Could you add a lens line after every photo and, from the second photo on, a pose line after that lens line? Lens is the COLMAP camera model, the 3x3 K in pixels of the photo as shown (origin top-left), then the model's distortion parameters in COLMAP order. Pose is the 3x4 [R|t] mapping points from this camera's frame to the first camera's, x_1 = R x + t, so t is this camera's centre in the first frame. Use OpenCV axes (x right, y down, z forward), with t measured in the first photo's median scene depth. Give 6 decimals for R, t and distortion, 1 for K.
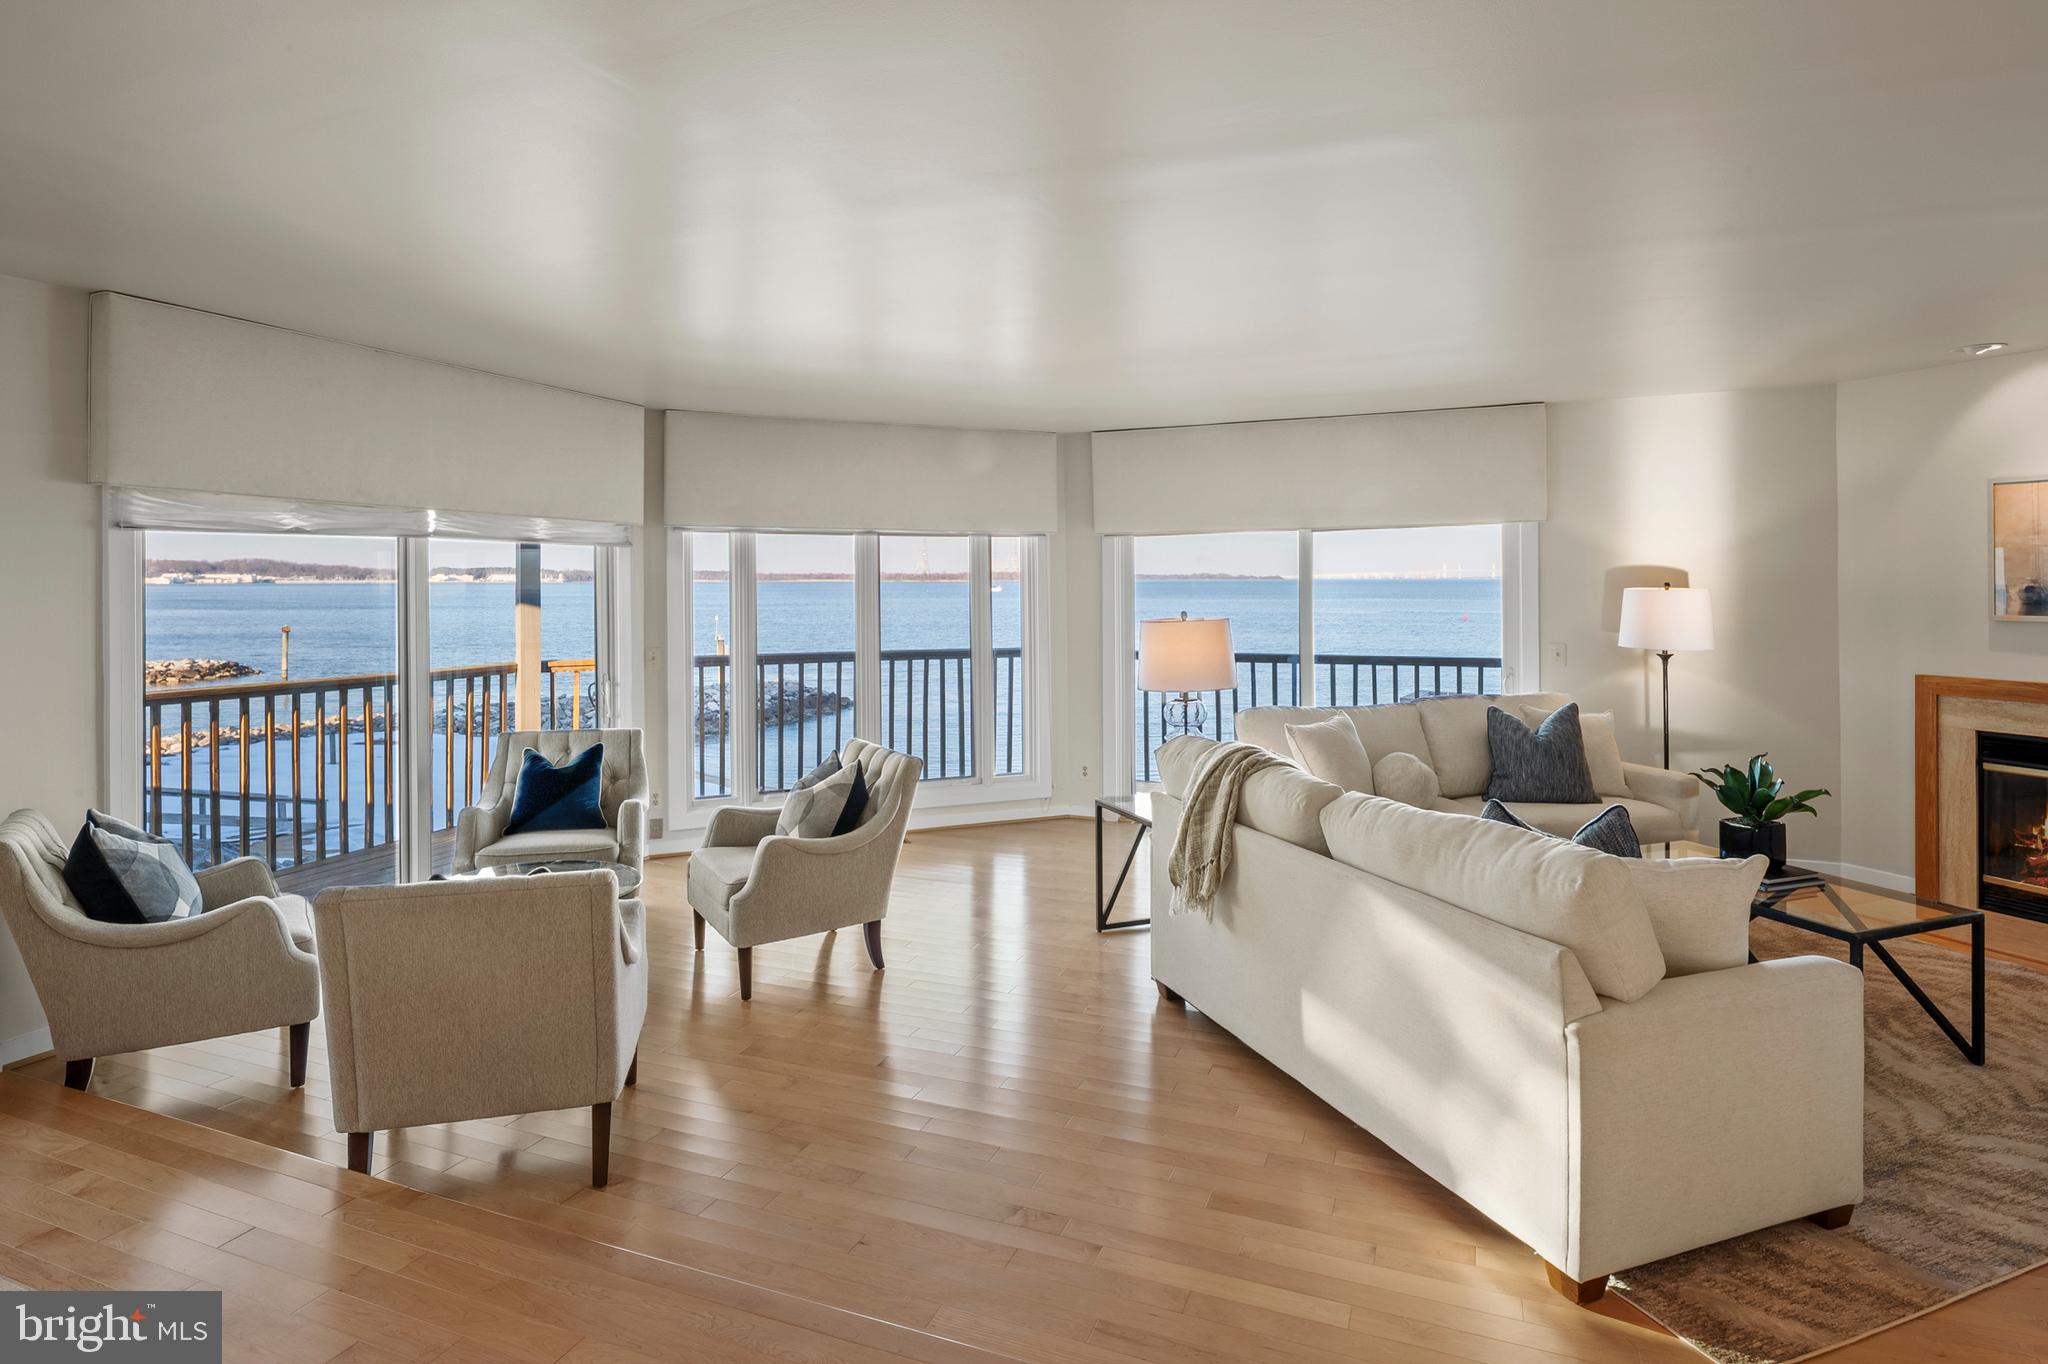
lens RADIAL K [[1107.0, 0, 1012.3], [0, 1107.0, 572.8], [0, 0, 1]] dist [-0.003322, -0.003119]
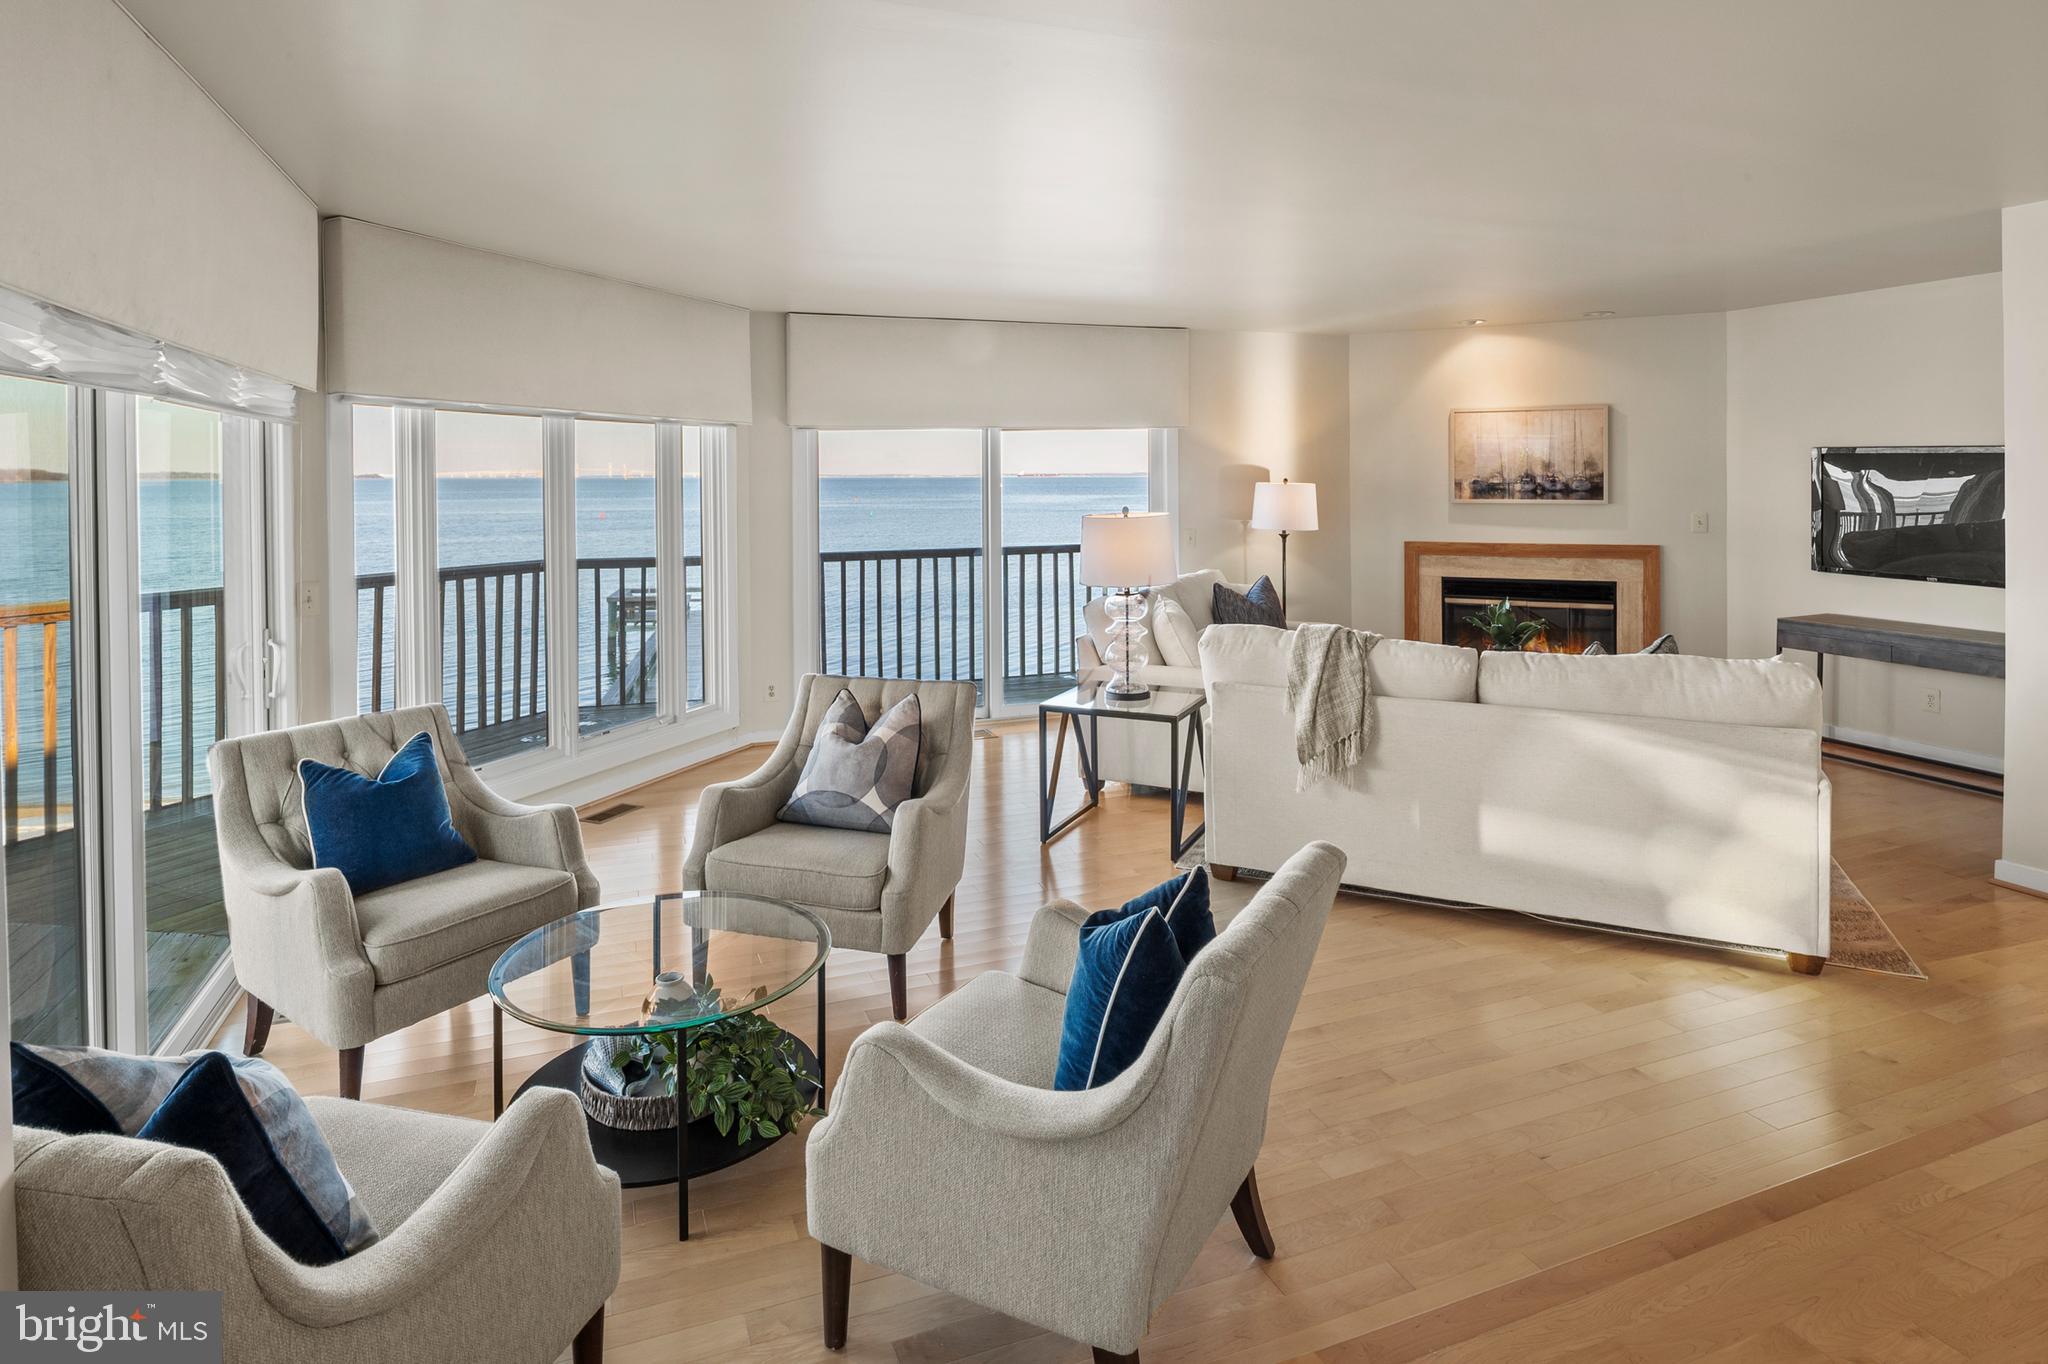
lens RADIAL K [[1122.4, 0, 1018.0], [0, 1122.4, 483.3], [0, 0, 1]] dist [0.022665, -0.000957]
pose [[0.718055, -0.005829, 0.695962, -0.596505], [-0.002004, 0.999943, 0.010442, 0.001953], [-0.695984, -0.008893, 0.718003, 0.308833]]
